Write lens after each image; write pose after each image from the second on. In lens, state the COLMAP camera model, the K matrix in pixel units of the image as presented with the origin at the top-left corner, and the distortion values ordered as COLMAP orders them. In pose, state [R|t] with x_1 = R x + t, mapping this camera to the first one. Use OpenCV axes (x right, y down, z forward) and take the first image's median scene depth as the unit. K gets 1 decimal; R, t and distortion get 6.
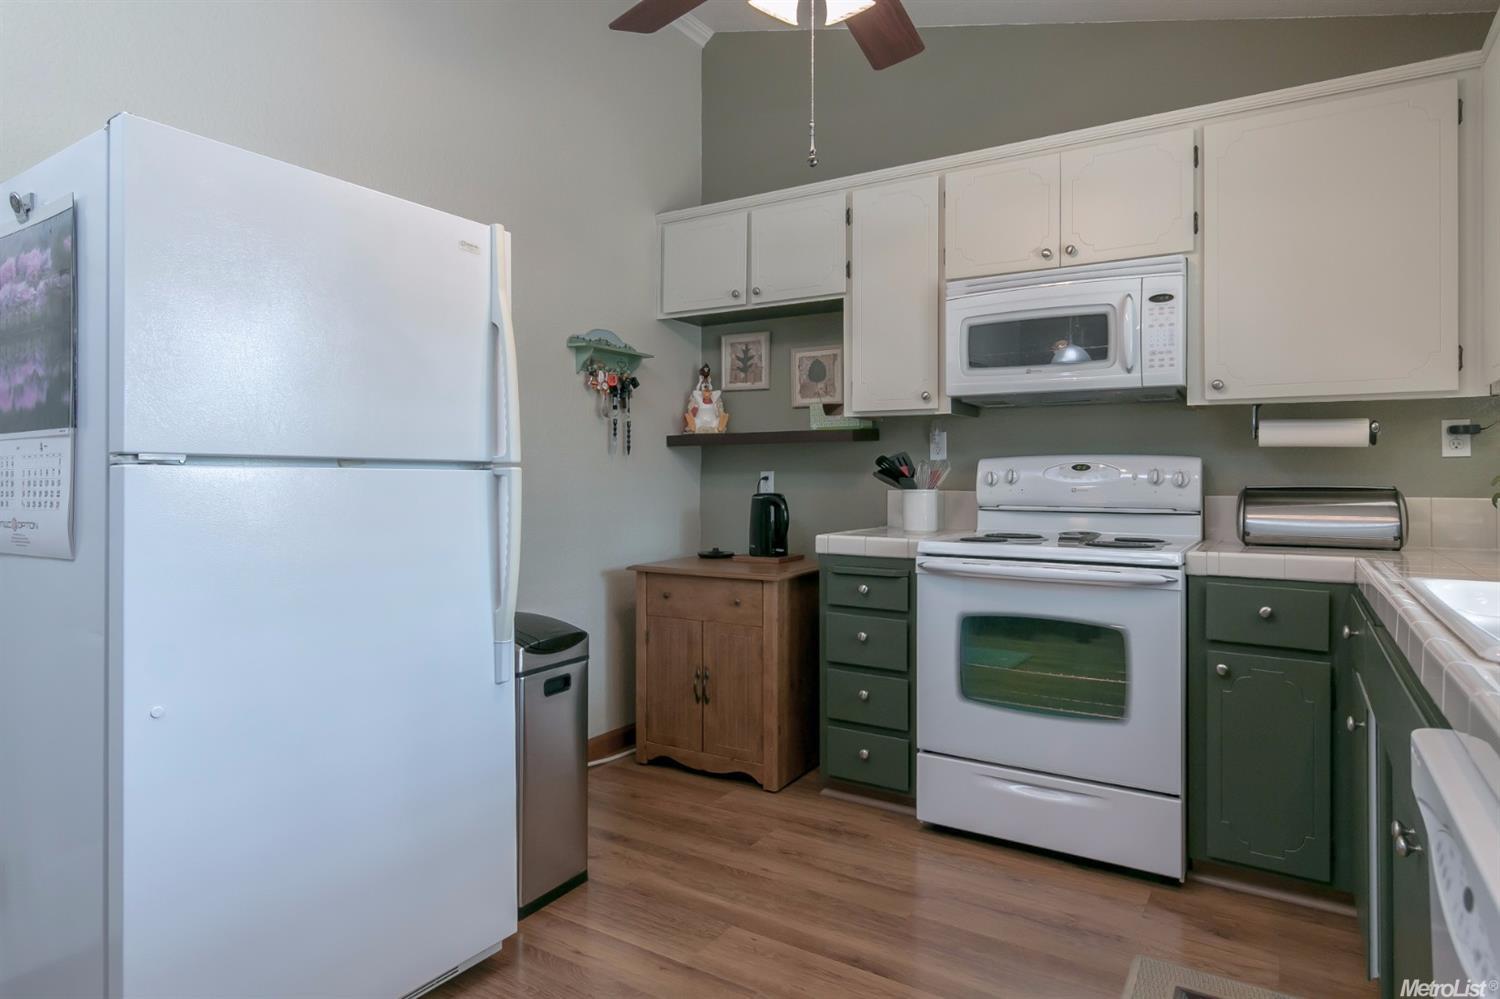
lens RADIAL K [[840.2, 0, 785.0], [0, 840.2, 475.8], [0, 0, 1]] dist [0.000127, 0.000153]
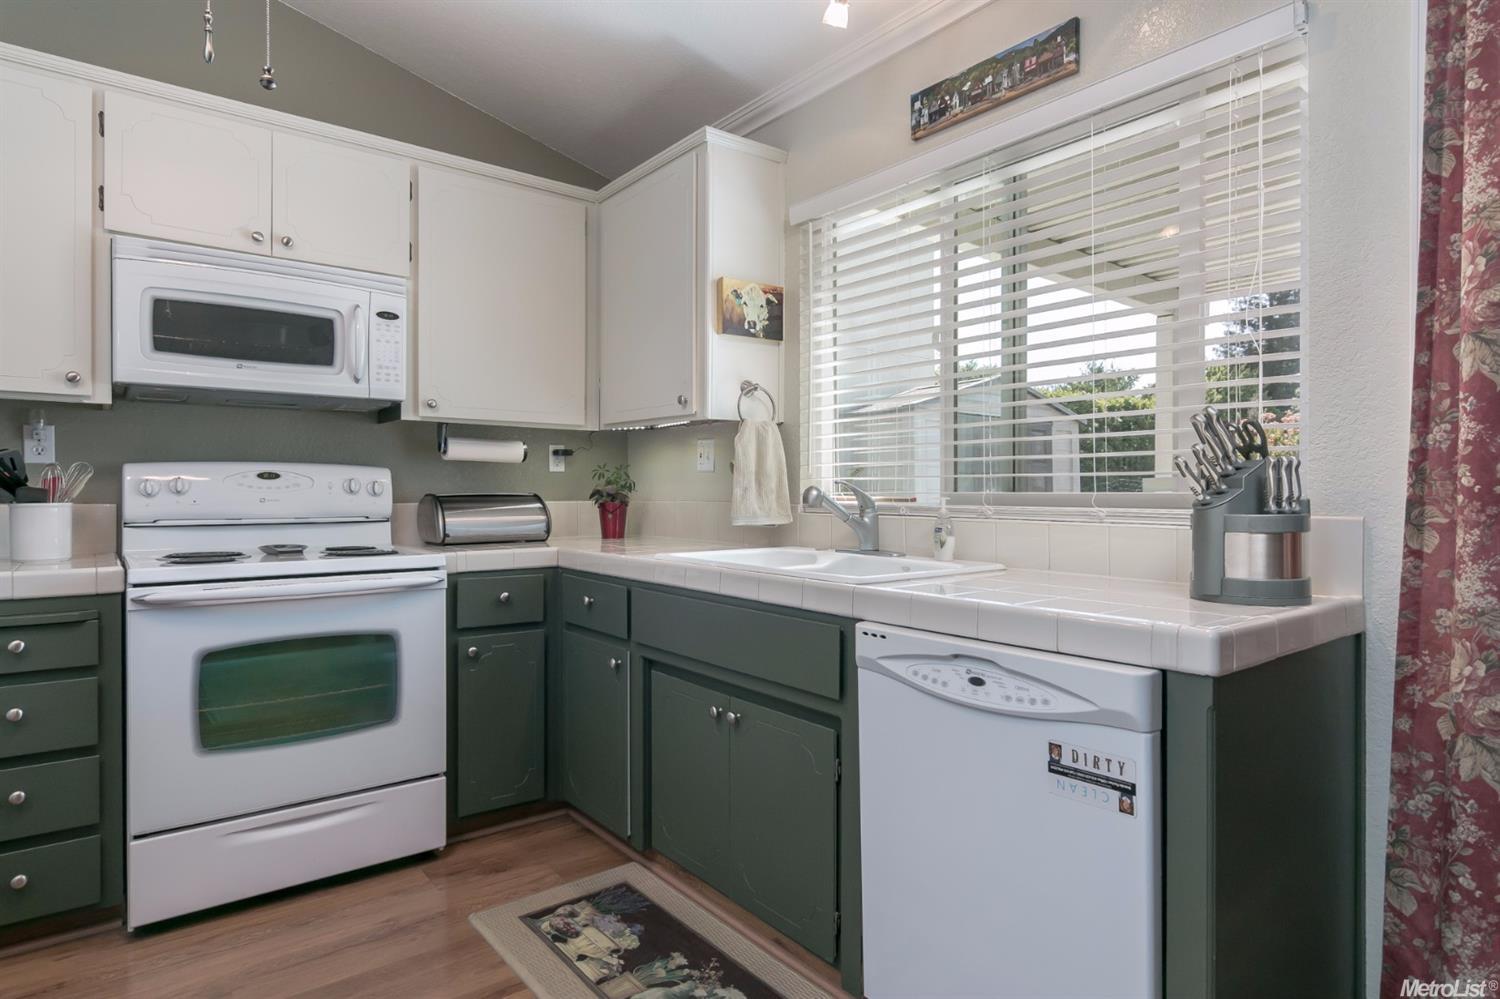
lens RADIAL K [[832.9, 0, 750.0], [0, 832.9, 499.5], [0, 0, 1]] dist [-0.000073, -0.000013]
pose [[0.356866, -0.013940, 0.934052, -0.349031], [-0.002560, 0.999870, 0.015900, 0.000356], [-0.934152, -0.008065, 0.356784, 0.195465]]
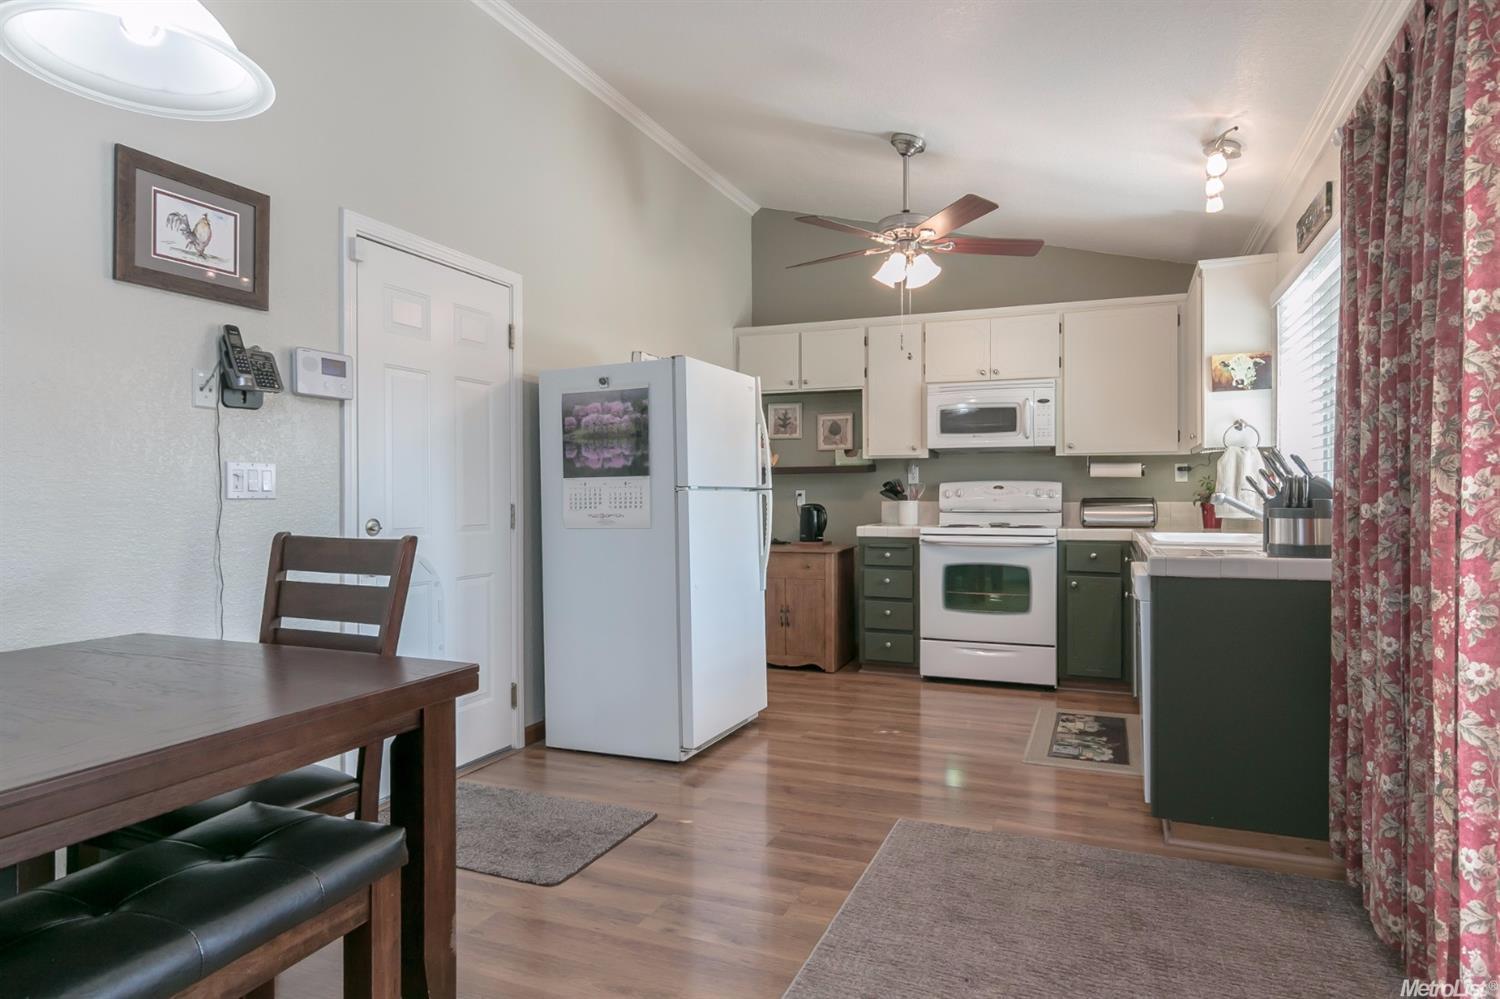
lens RADIAL K [[861.7, 0, 750.0], [0, 861.7, 499.5], [0, 0, 1]] dist [0.000751, 0.000040]
pose [[0.990358, -0.006799, 0.138365, -0.483890], [0.005635, 0.999945, 0.008804, -0.004129], [-0.138418, -0.007939, 0.990342, -0.852264]]
